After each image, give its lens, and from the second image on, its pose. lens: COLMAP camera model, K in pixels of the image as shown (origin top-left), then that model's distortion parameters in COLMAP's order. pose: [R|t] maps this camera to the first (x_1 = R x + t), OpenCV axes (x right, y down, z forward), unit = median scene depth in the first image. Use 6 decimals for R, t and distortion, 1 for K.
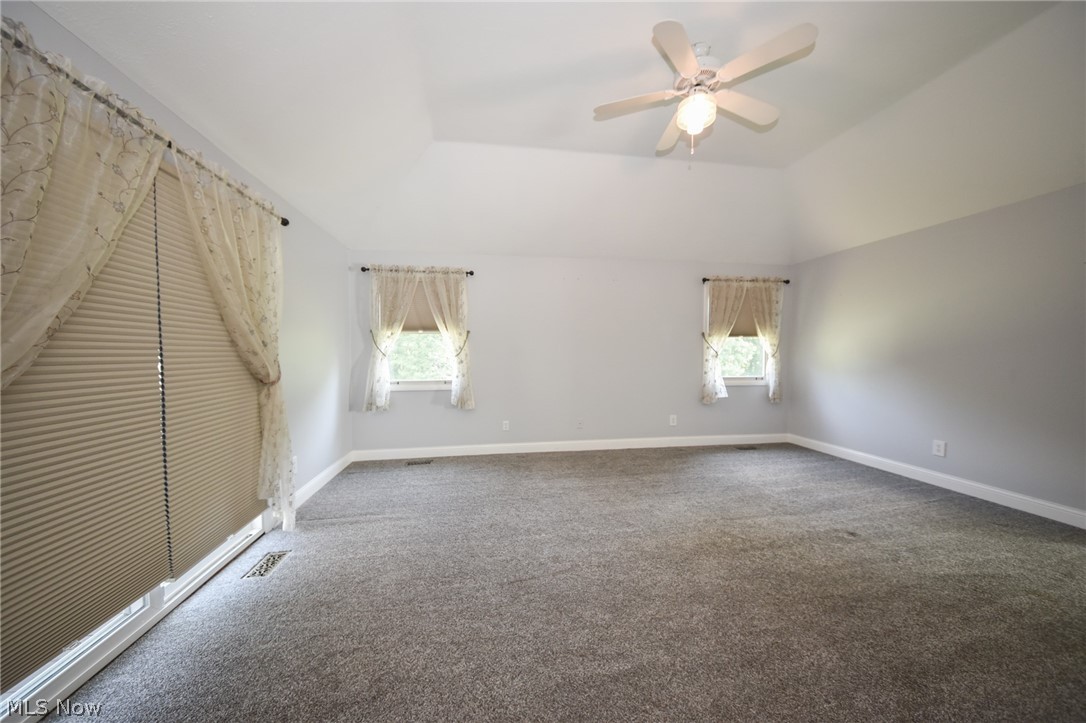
lens RADIAL K [[381.3, 0, 541.3], [0, 381.3, 356.6], [0, 0, 1]] dist [-0.001757, -0.001304]
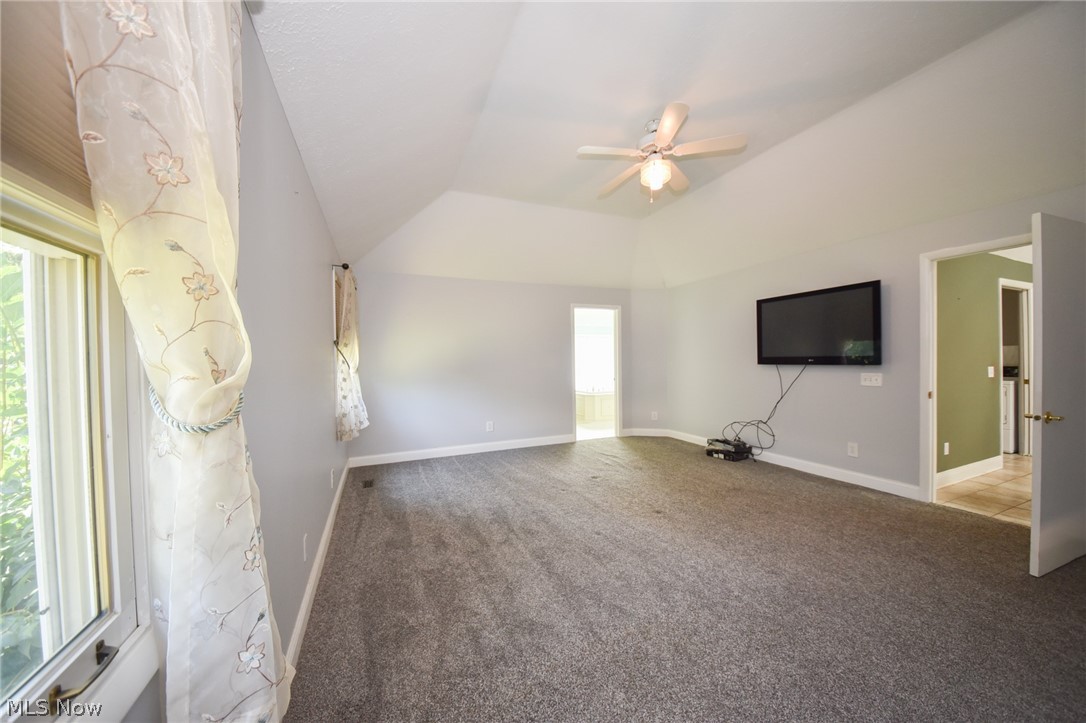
lens RADIAL K [[381.3, 0, 540.1], [0, 381.3, 364.3], [0, 0, 1]] dist [-0.001757, -0.001304]
pose [[-0.246401, -0.005117, 0.969154, -0.465759], [0.031050, 0.999431, 0.013171, -0.021639], [-0.968670, 0.033338, -0.246102, 1.122691]]
